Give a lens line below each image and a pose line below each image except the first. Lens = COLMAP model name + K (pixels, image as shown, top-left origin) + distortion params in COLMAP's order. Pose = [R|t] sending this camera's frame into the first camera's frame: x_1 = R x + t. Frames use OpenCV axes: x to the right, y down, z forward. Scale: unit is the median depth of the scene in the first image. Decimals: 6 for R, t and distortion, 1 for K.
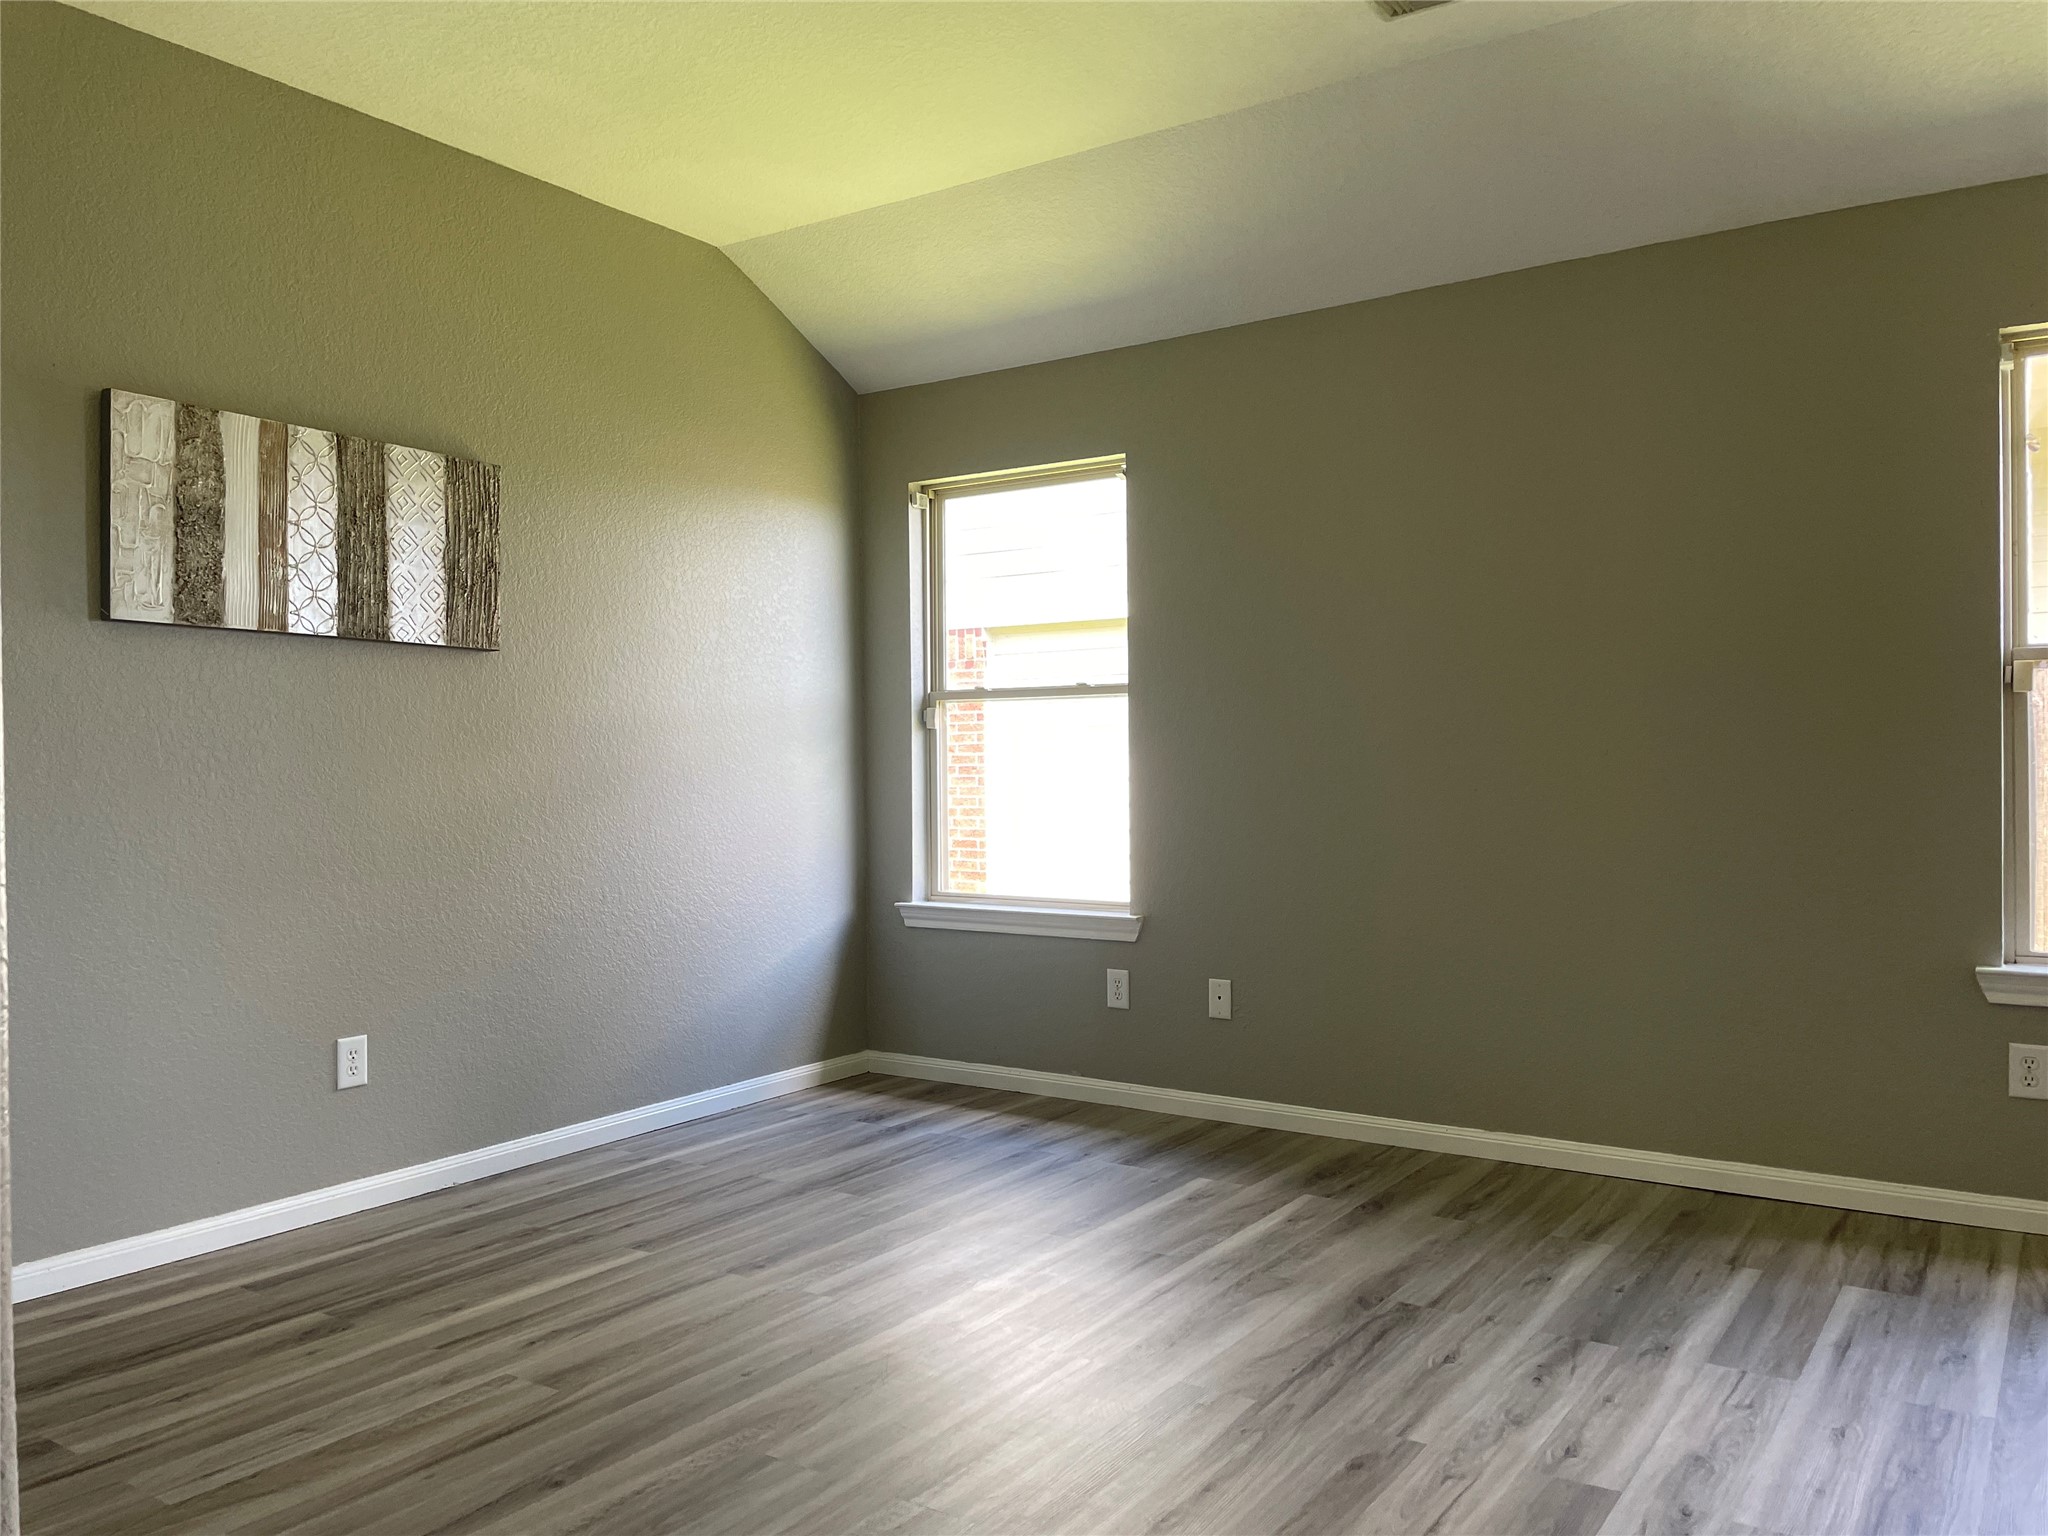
lens RADIAL K [[1562.7, 0, 1027.4], [0, 1562.7, 764.4], [0, 0, 1]] dist [0.129605, -0.156160]
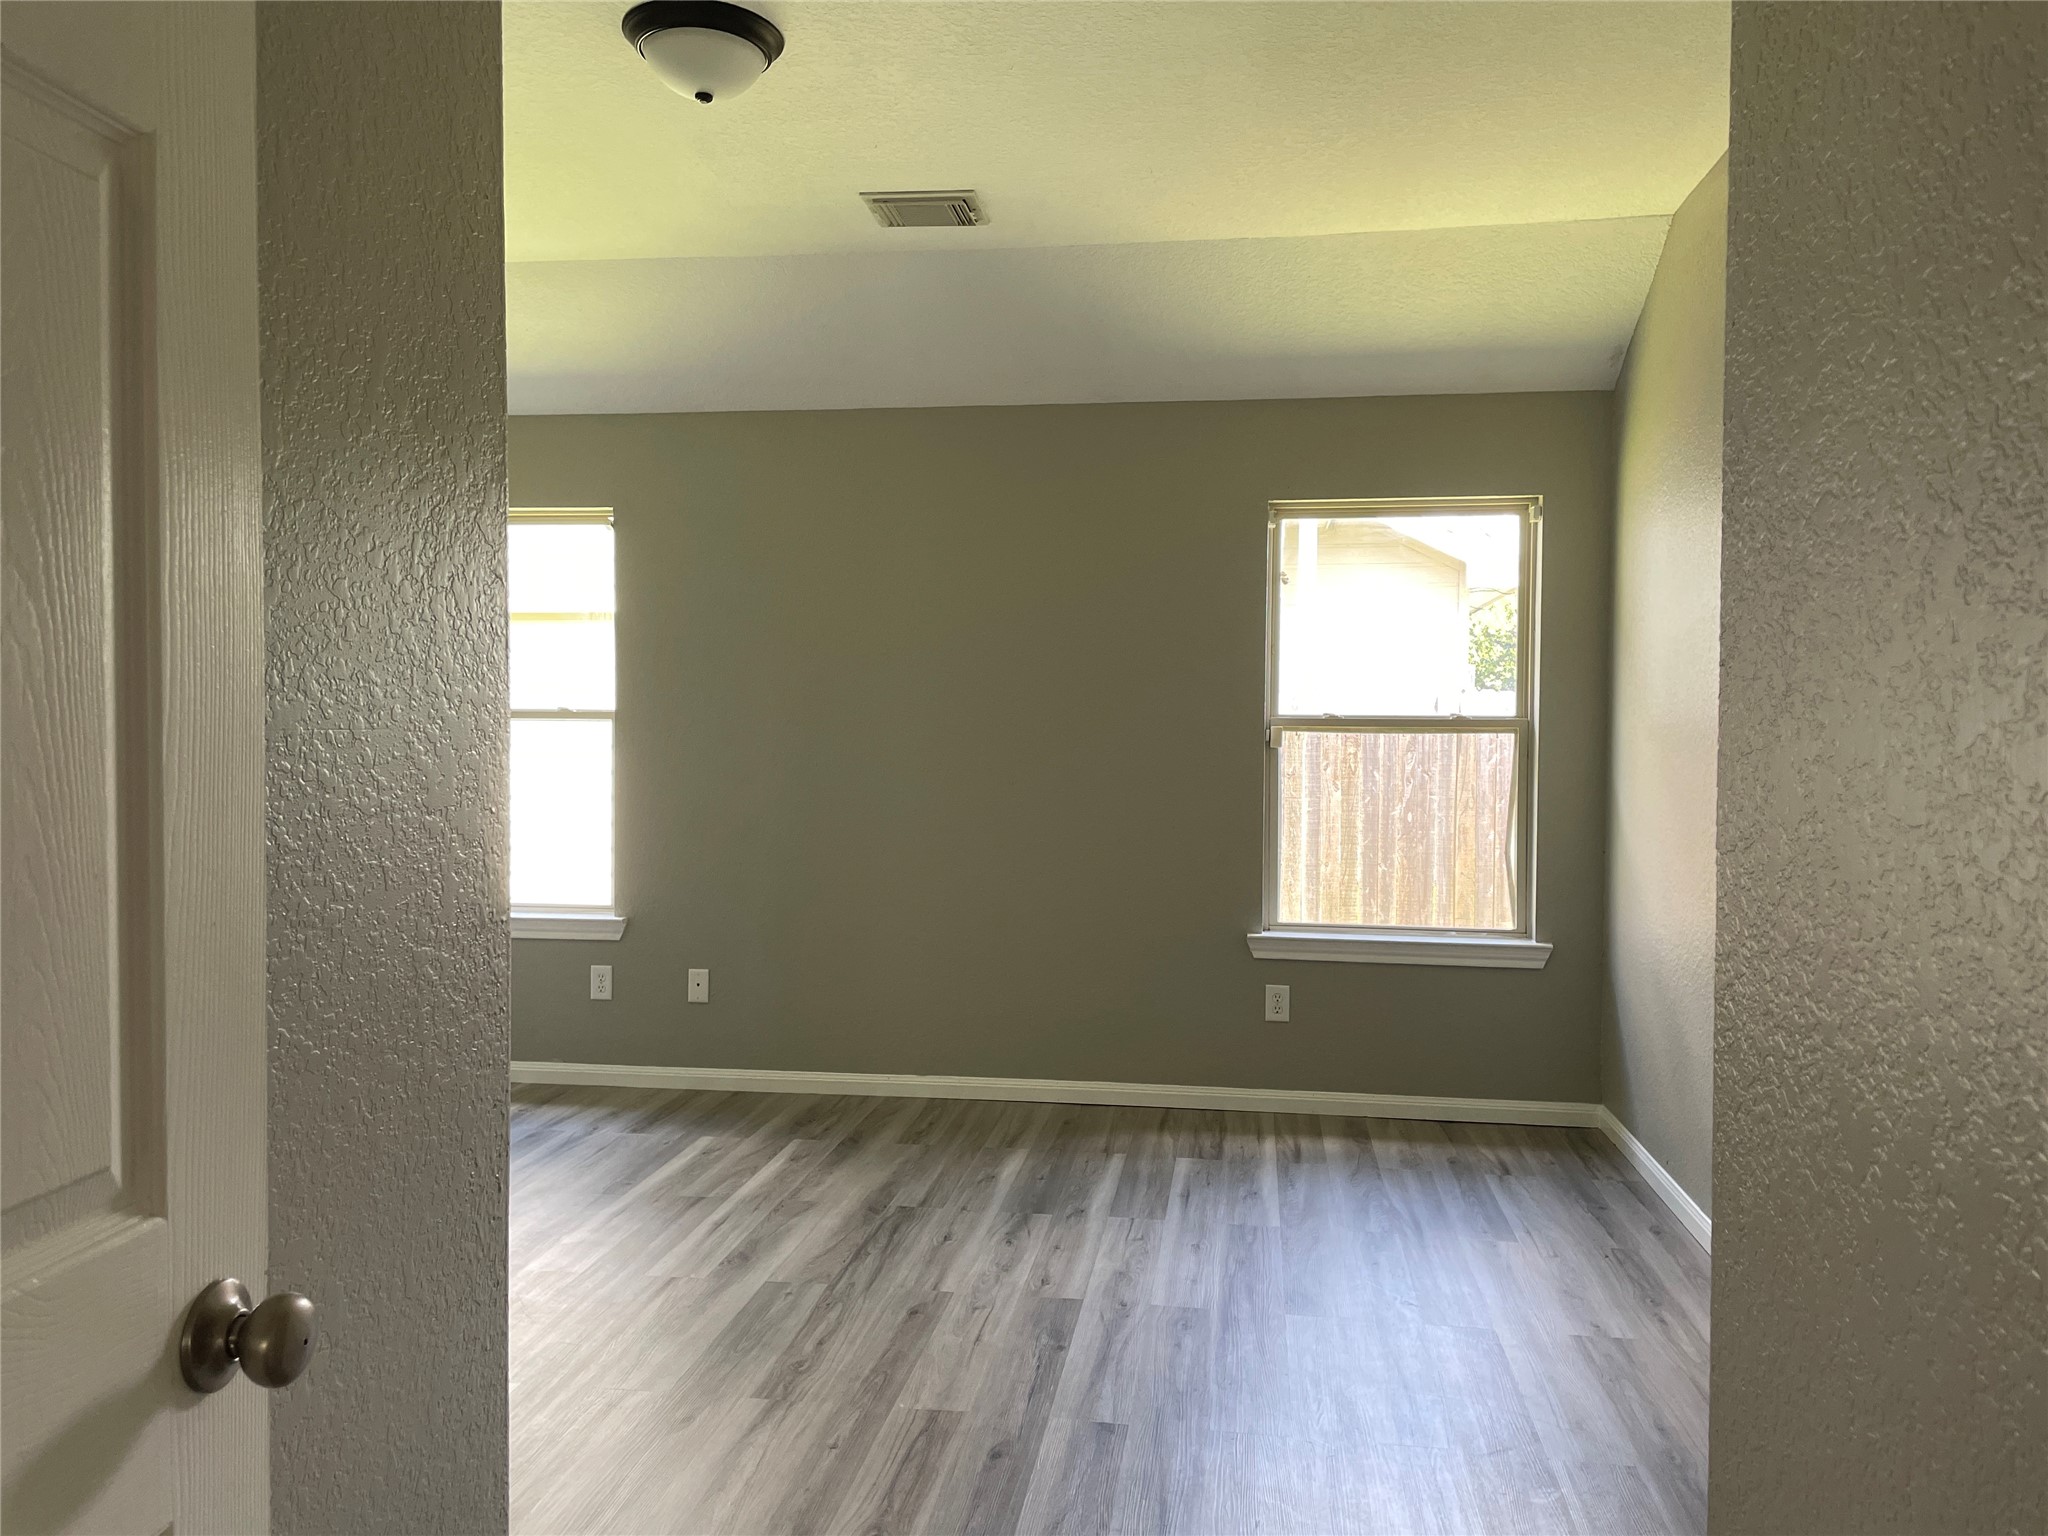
lens RADIAL K [[1562.7, 0, 1027.4], [0, 1562.7, 764.4], [0, 0, 1]] dist [0.129605, -0.156160]
pose [[0.903320, 0.006120, 0.428923, -0.227227], [-0.014993, 0.999738, 0.017311, -0.056026], [-0.428705, -0.022068, 0.903175, -0.227854]]
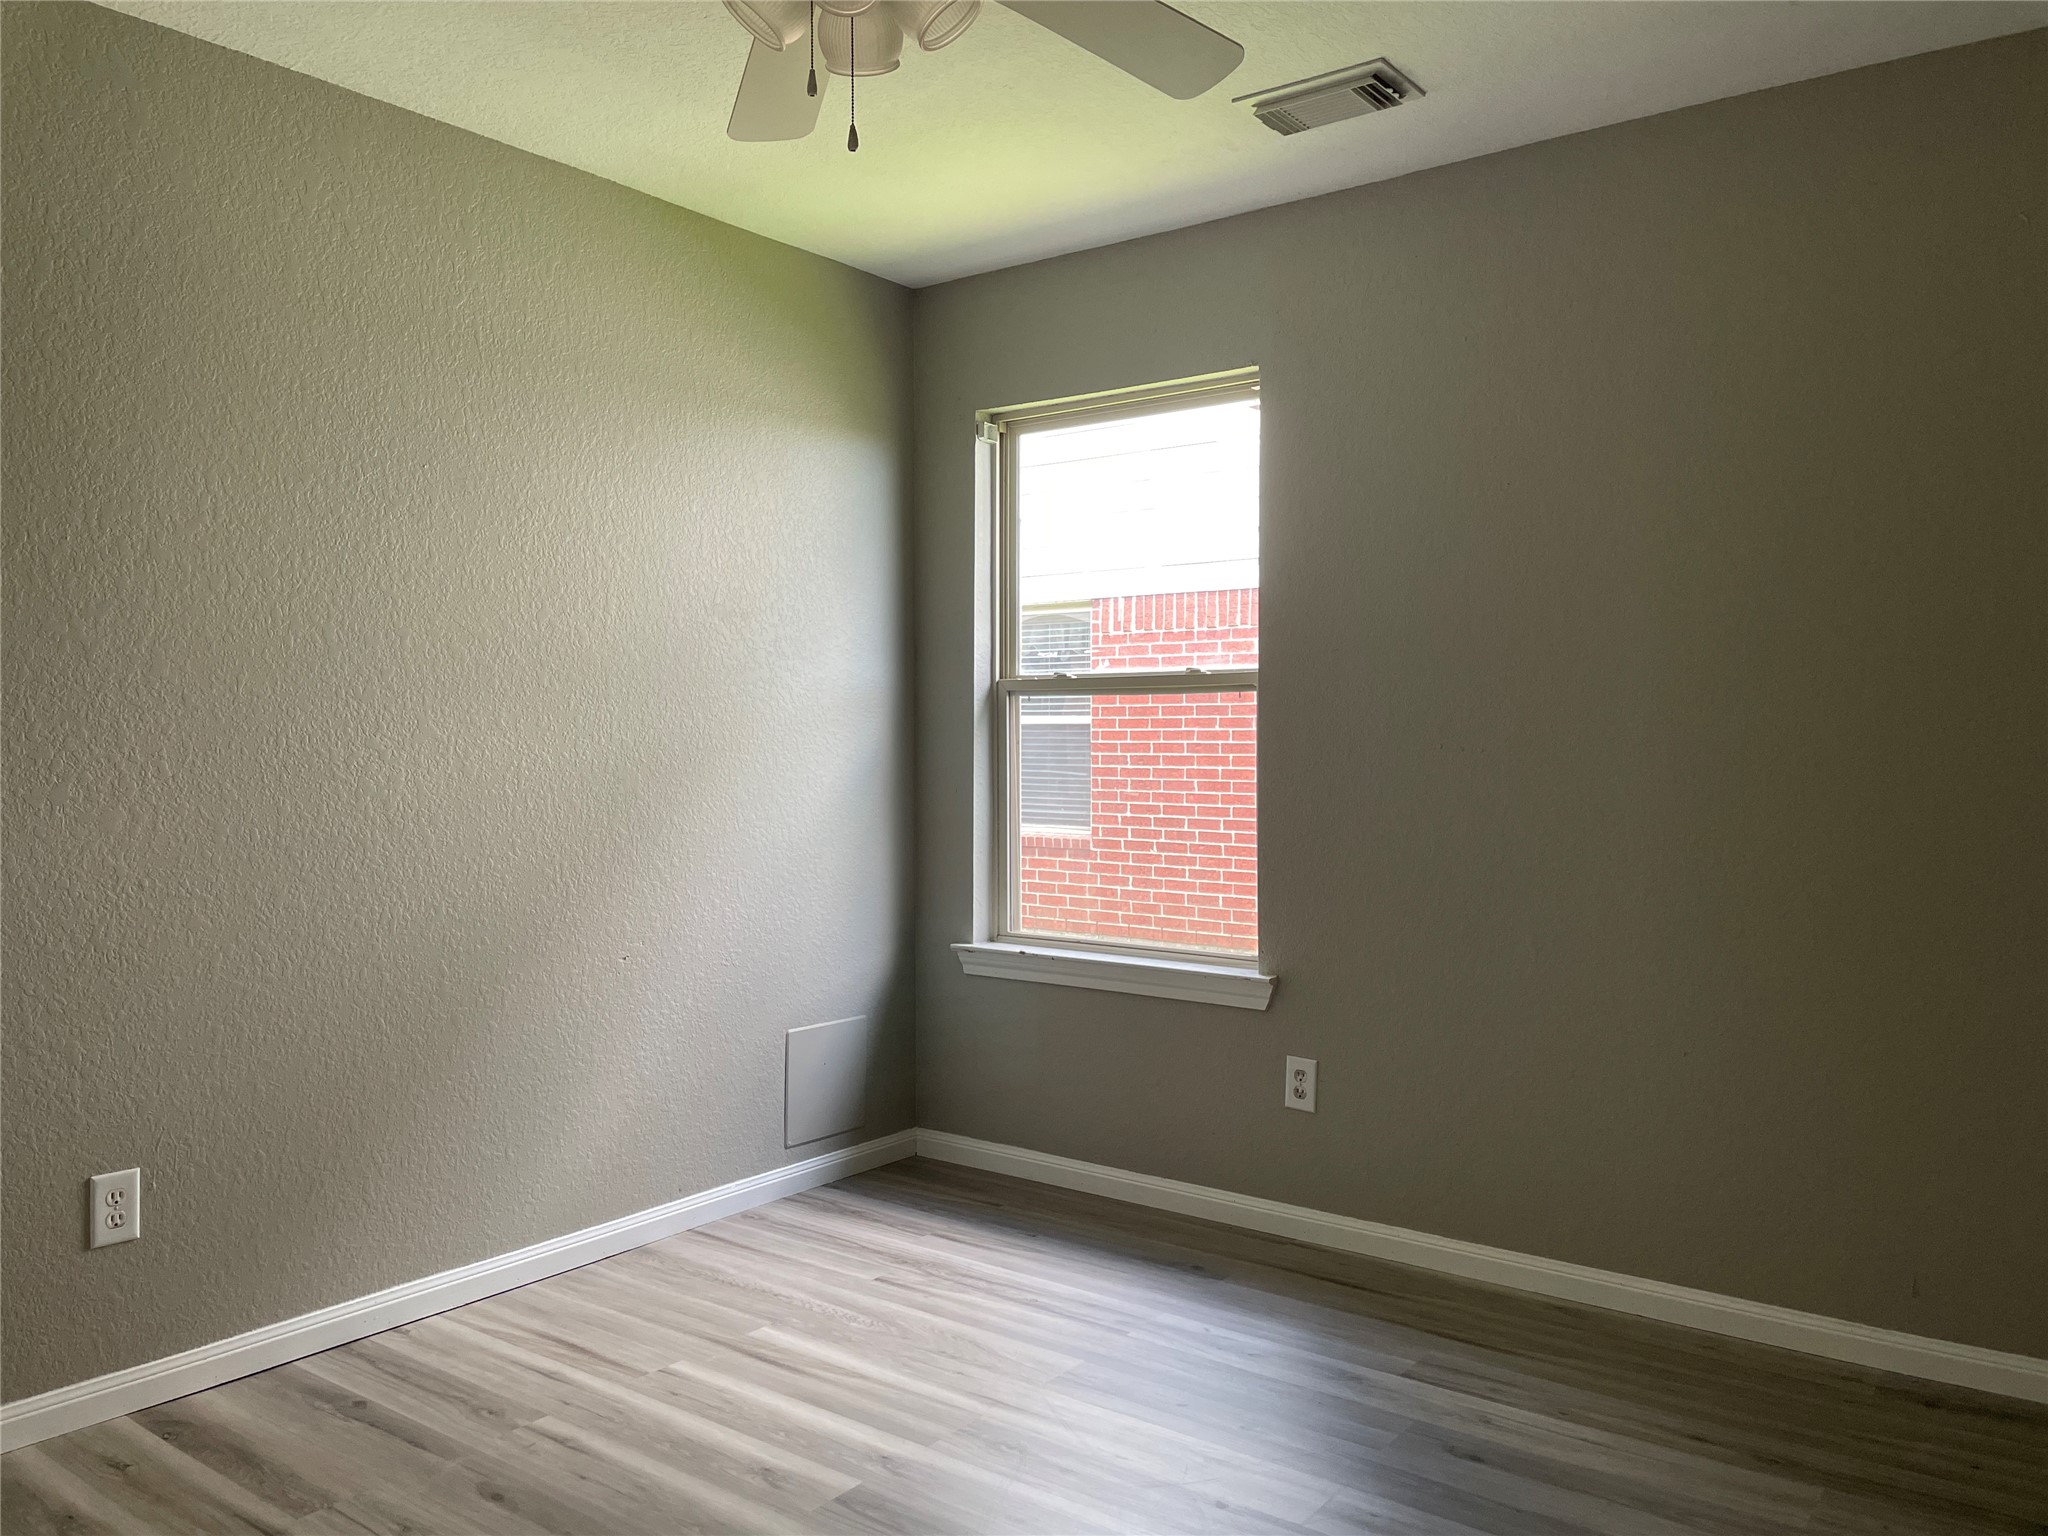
lens RADIAL K [[1562.7, 0, 1027.4], [0, 1562.7, 764.4], [0, 0, 1]] dist [0.129605, -0.156160]
pose [[0.999013, 0.011278, -0.042964, -0.021001], [-0.011701, 0.999885, -0.009617, 0.005624], [0.042850, 0.010111, 0.999030, 0.341612]]
